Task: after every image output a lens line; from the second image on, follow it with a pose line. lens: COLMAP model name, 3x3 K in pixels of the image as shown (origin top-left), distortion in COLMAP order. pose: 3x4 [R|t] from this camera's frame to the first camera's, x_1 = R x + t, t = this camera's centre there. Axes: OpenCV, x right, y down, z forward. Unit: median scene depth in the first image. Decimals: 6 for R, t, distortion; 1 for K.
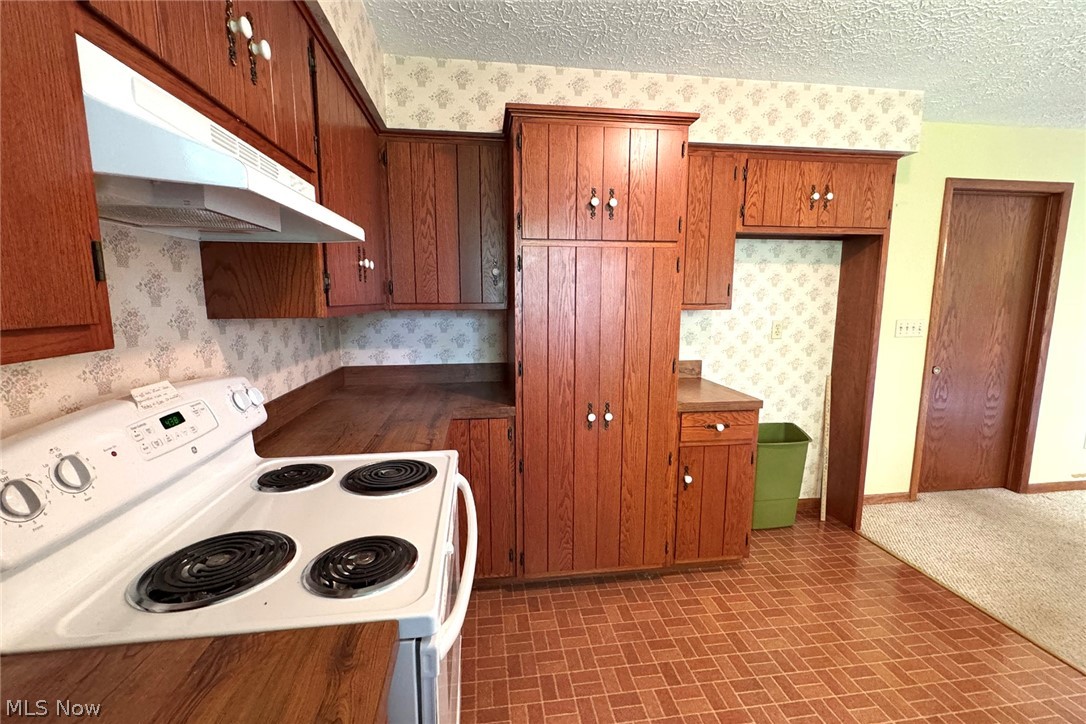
lens RADIAL K [[443.6, 0, 538.7], [0, 443.6, 359.8], [0, 0, 1]] dist [-0.004143, 0.000514]
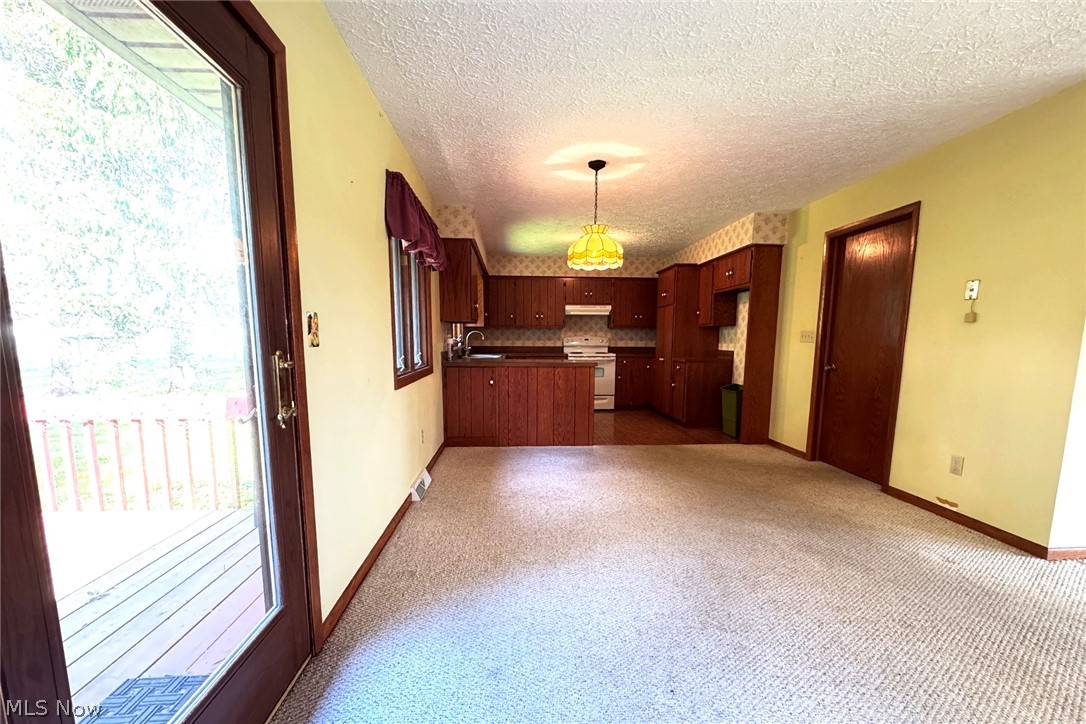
lens RADIAL K [[443.6, 0, 537.5], [0, 443.6, 395.7], [0, 0, 1]] dist [-0.004143, 0.000514]
pose [[-0.062496, 0.133103, -0.989130, 2.385726], [-0.141346, 0.979897, 0.140792, 0.043955], [0.987986, 0.148609, -0.042426, 0.195585]]
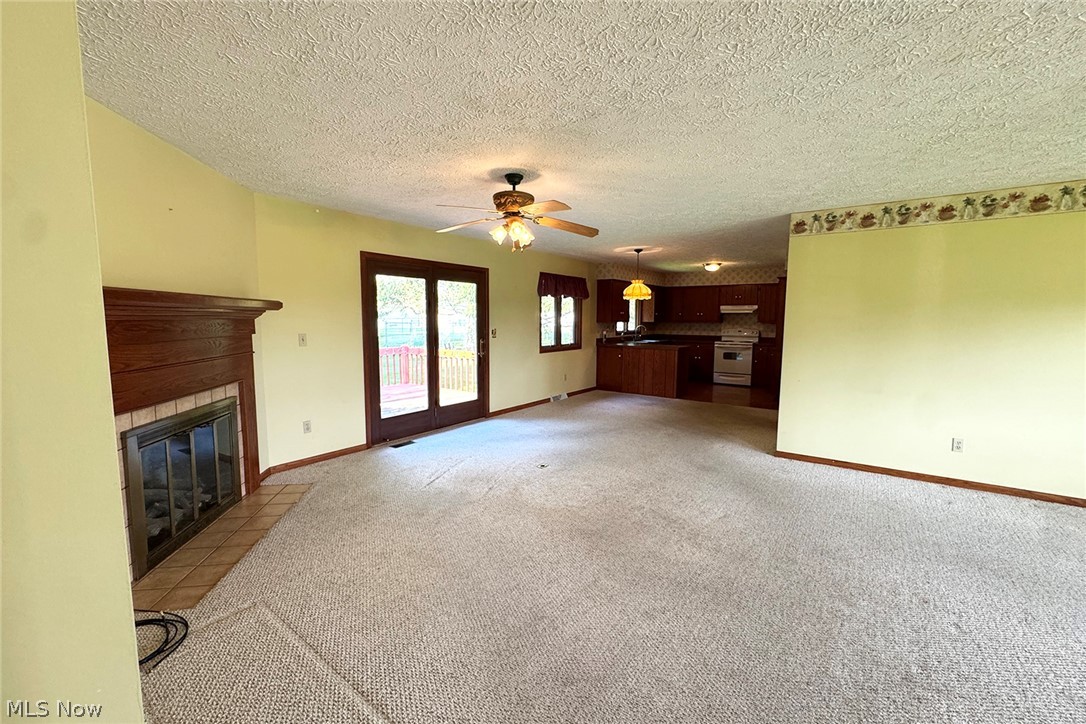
lens RADIAL K [[443.6, 0, 542.0], [0, 443.6, 358.3], [0, 0, 1]] dist [-0.004143, 0.000514]
pose [[-0.681700, 0.067181, -0.728541, 3.255656], [-0.103740, 0.976839, 0.187148, -0.228476], [0.724240, 0.203157, -0.658941, 1.501759]]
